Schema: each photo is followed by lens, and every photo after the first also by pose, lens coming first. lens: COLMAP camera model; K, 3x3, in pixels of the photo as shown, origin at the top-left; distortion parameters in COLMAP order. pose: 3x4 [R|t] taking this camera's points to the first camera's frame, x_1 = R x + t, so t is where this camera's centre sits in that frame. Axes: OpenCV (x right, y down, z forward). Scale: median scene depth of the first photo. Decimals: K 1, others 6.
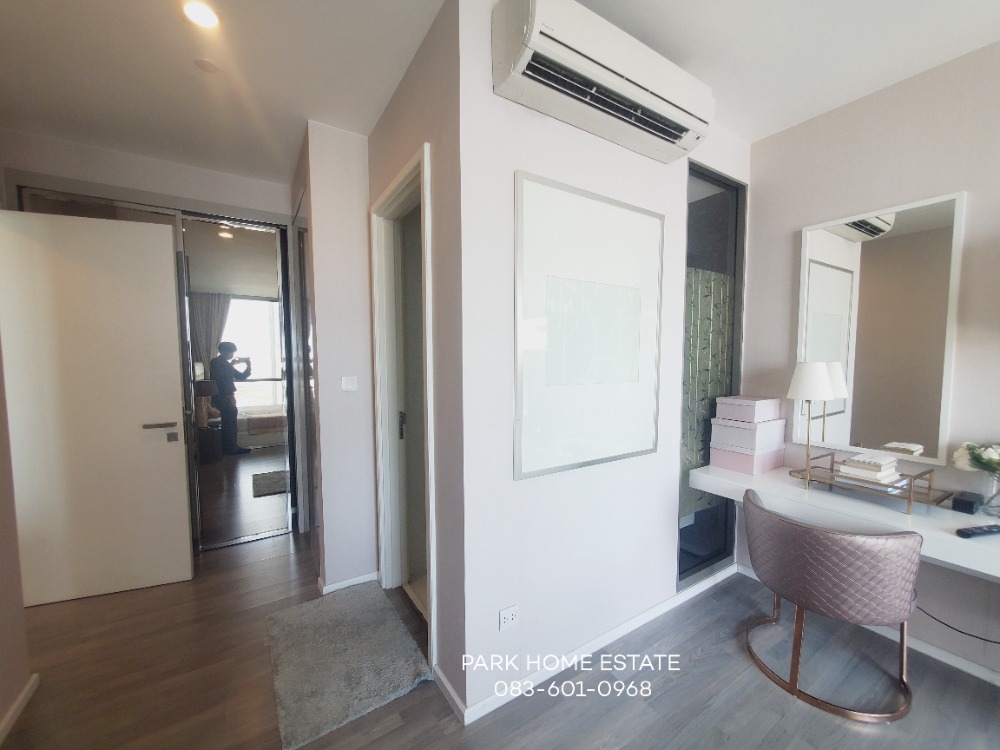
lens RADIAL K [[398.7, 0, 498.8], [0, 398.7, 381.0], [0, 0, 1]] dist [0.001375, -0.000281]
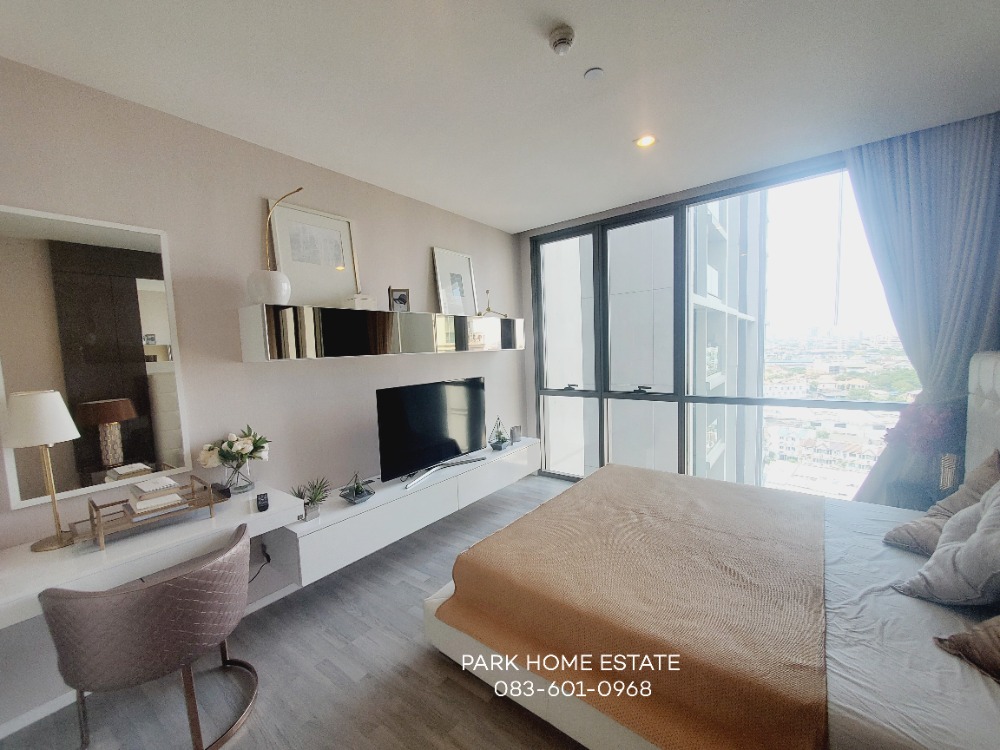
lens RADIAL K [[398.7, 0, 495.4], [0, 398.7, 384.4], [0, 0, 1]] dist [0.001375, -0.000281]
pose [[-0.339375, -0.061811, 0.938618, -0.199600], [0.103822, 0.989281, 0.102686, -0.049292], [-0.934904, 0.132298, -0.329320, 0.436223]]
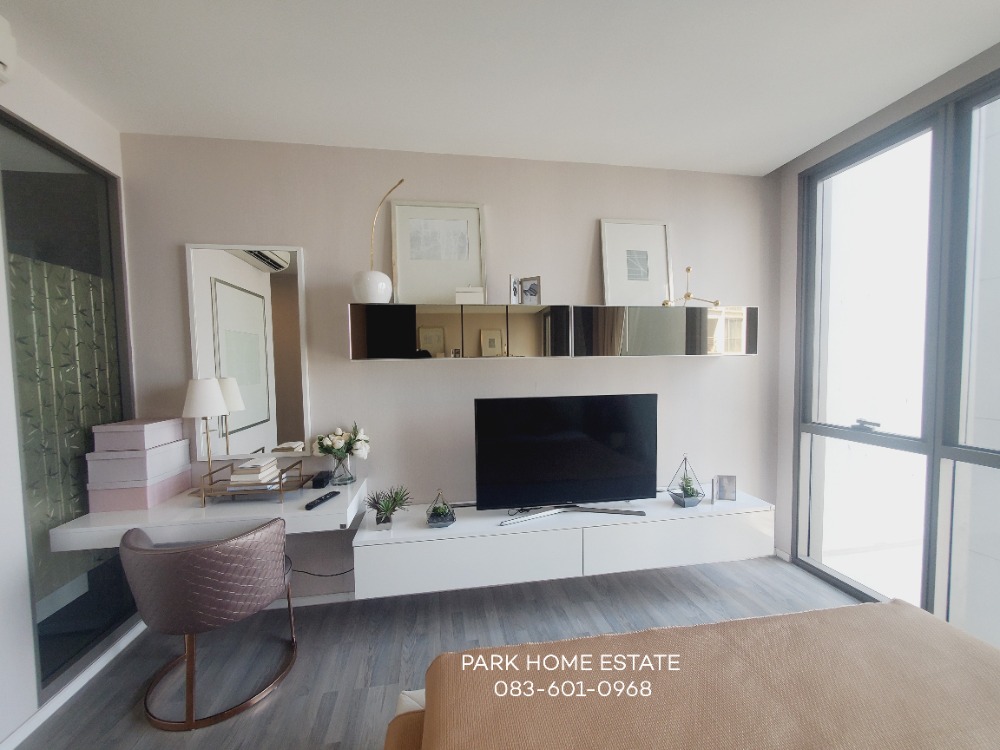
lens RADIAL K [[398.7, 0, 498.0], [0, 398.7, 379.8], [0, 0, 1]] dist [0.001375, -0.000281]
pose [[0.393161, -0.038078, 0.918681, 0.143277], [0.072366, 0.997324, 0.010368, -0.002055], [-0.916618, 0.062405, 0.394864, -0.076774]]
